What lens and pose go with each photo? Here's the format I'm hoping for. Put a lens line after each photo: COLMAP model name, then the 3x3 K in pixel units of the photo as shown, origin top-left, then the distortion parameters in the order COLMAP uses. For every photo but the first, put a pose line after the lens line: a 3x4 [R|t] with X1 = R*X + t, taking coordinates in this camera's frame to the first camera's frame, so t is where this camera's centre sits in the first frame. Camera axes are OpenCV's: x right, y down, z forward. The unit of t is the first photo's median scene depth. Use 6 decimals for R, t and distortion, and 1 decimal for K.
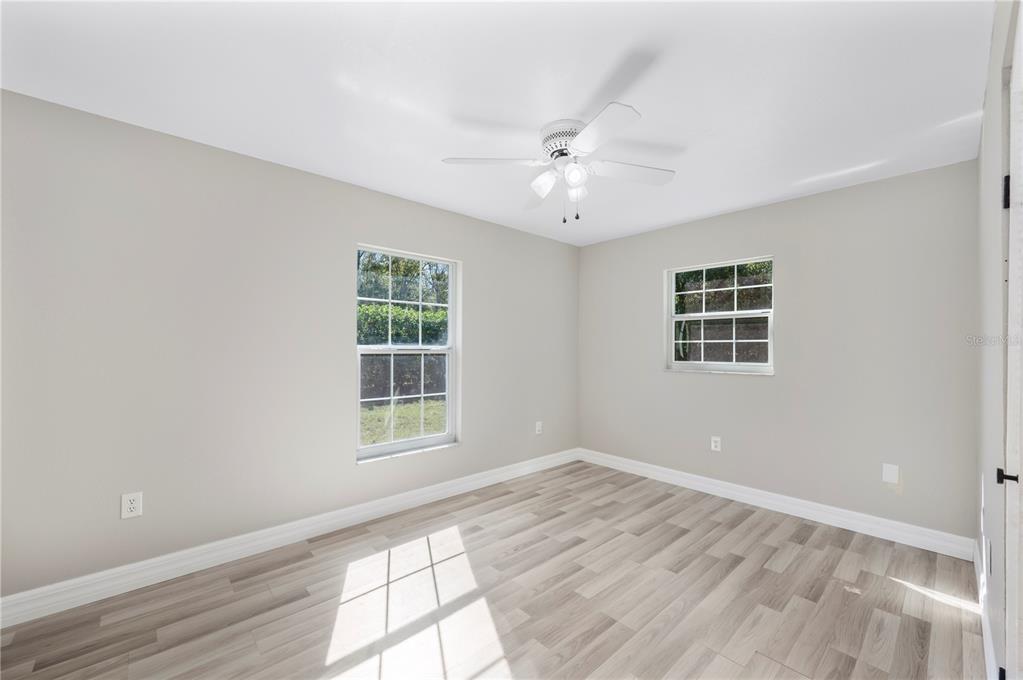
lens RADIAL K [[405.1, 0, 514.2], [0, 405.1, 343.7], [0, 0, 1]] dist [-0.000720, -0.000080]
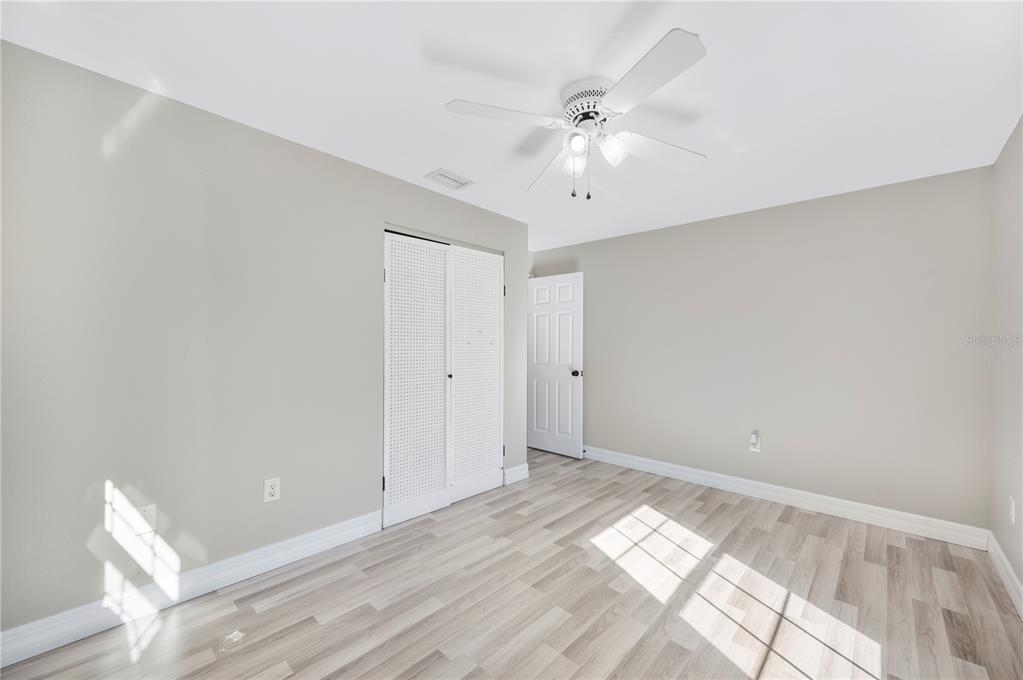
lens RADIAL K [[405.1, 0, 514.2], [0, 405.1, 343.7], [0, 0, 1]] dist [-0.000720, -0.000080]
pose [[-0.997231, -0.015477, -0.072737, 0.376348], [-0.014528, 0.999802, -0.013561, 0.025208], [0.072933, -0.012467, -0.997259, 2.036060]]
